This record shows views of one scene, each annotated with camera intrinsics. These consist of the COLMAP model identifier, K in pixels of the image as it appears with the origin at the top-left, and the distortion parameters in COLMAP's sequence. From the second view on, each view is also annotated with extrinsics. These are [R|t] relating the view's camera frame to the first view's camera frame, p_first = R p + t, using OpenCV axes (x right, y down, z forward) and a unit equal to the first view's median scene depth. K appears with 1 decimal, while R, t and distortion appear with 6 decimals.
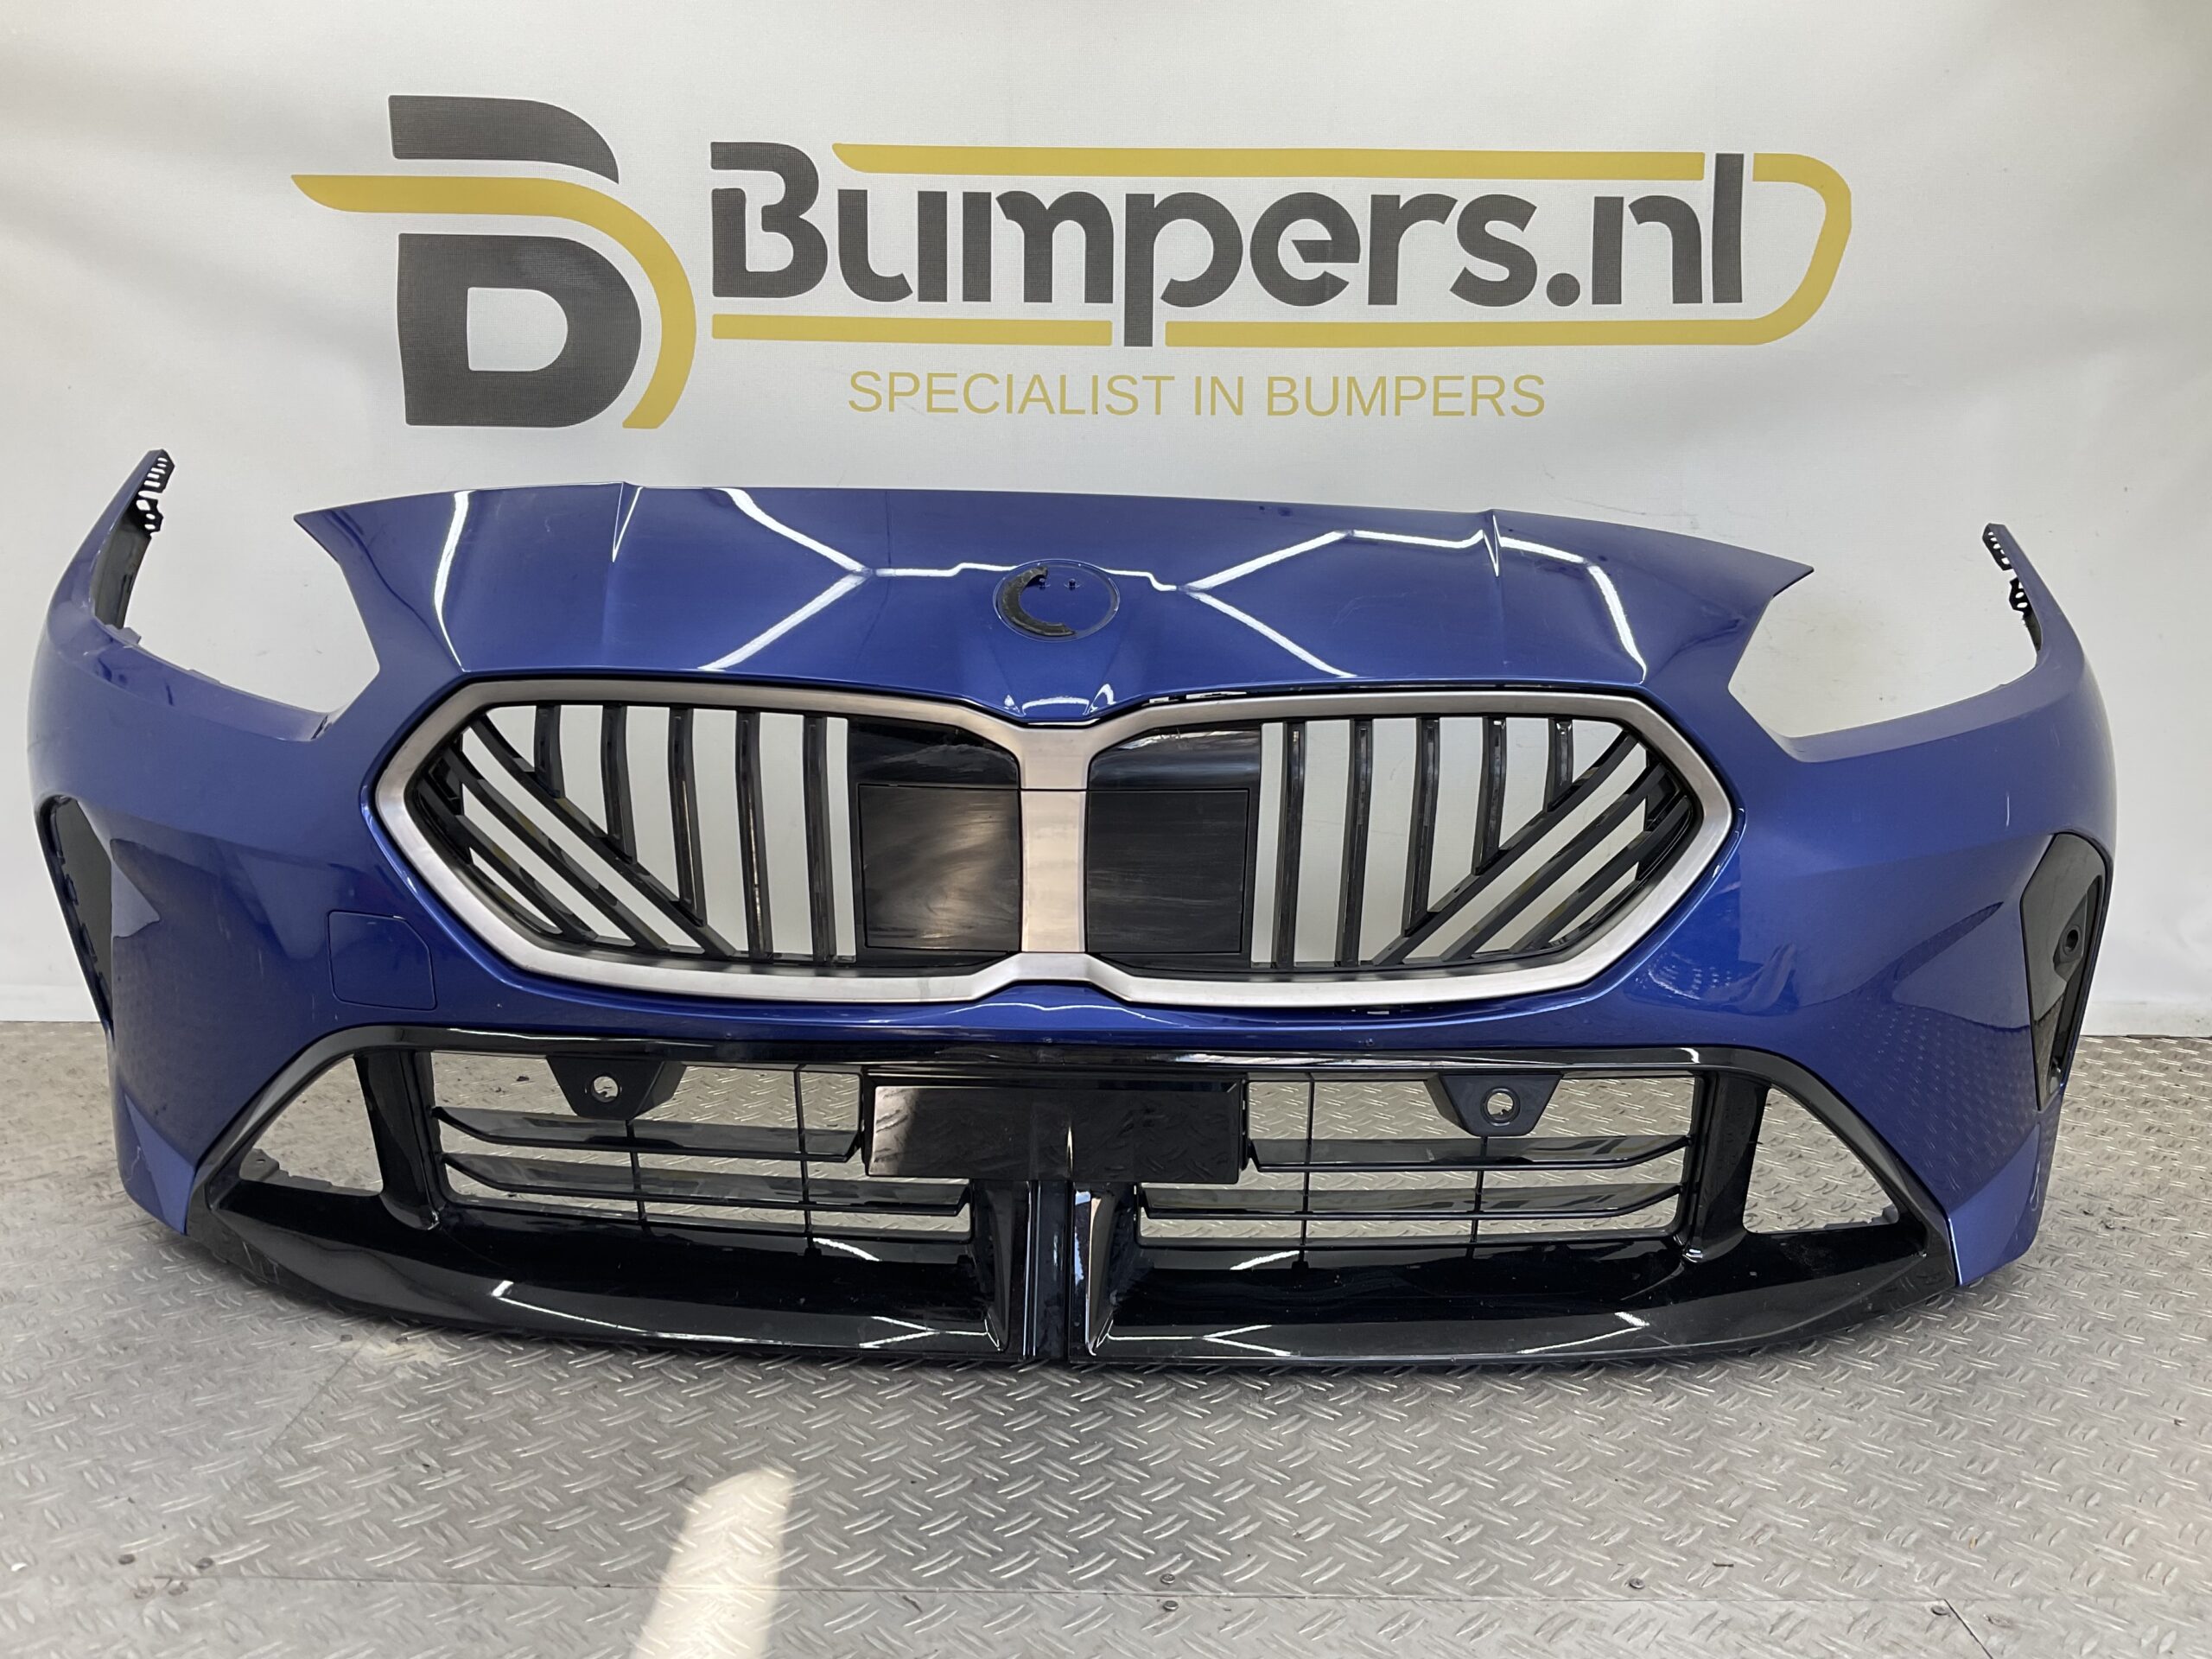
lens RADIAL K [[1823.7, 0, 1106.0], [0, 1823.7, 829.5], [0, 0, 1]] dist [0.129177, -0.262929]
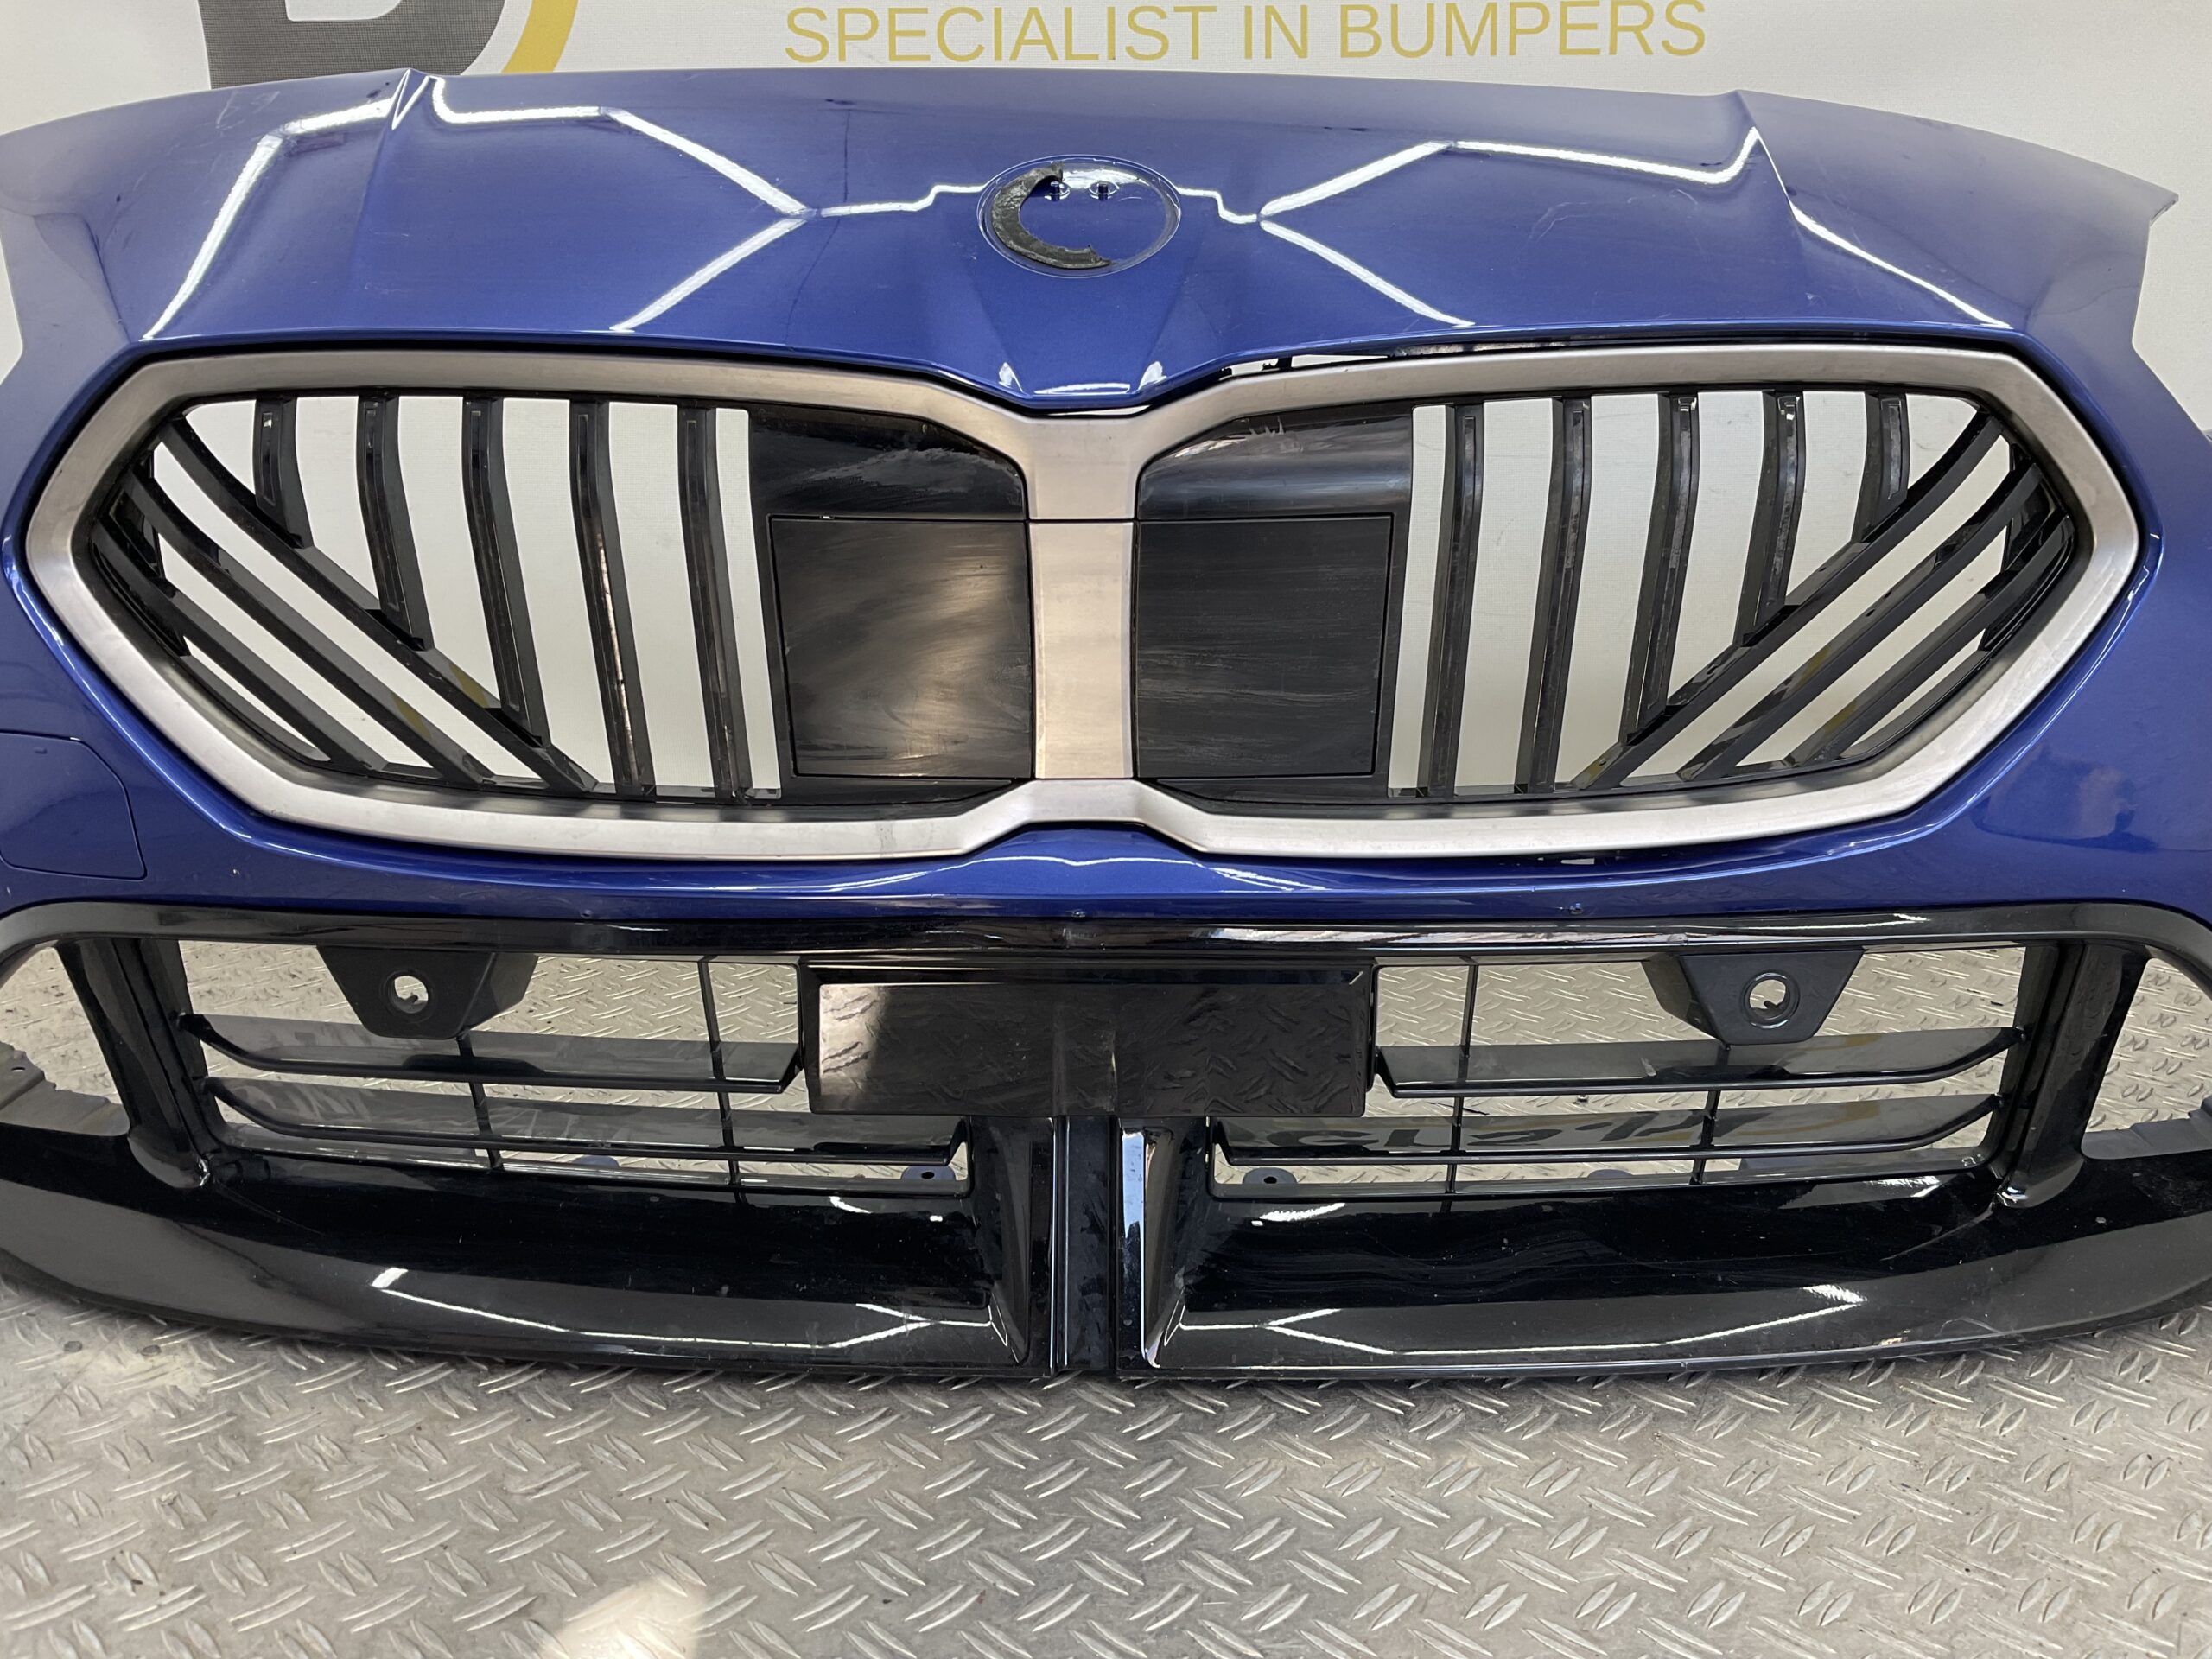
lens RADIAL K [[1832.0, 0, 1108.4], [0, 1832.0, 830.8], [0, 0, 1]] dist [0.071507, -0.138664]
pose [[0.999859, -0.016770, -0.000647, -0.019884], [0.016749, 0.994748, 0.100978, 0.020015], [-0.001050, -0.100974, 0.994888, 0.347354]]
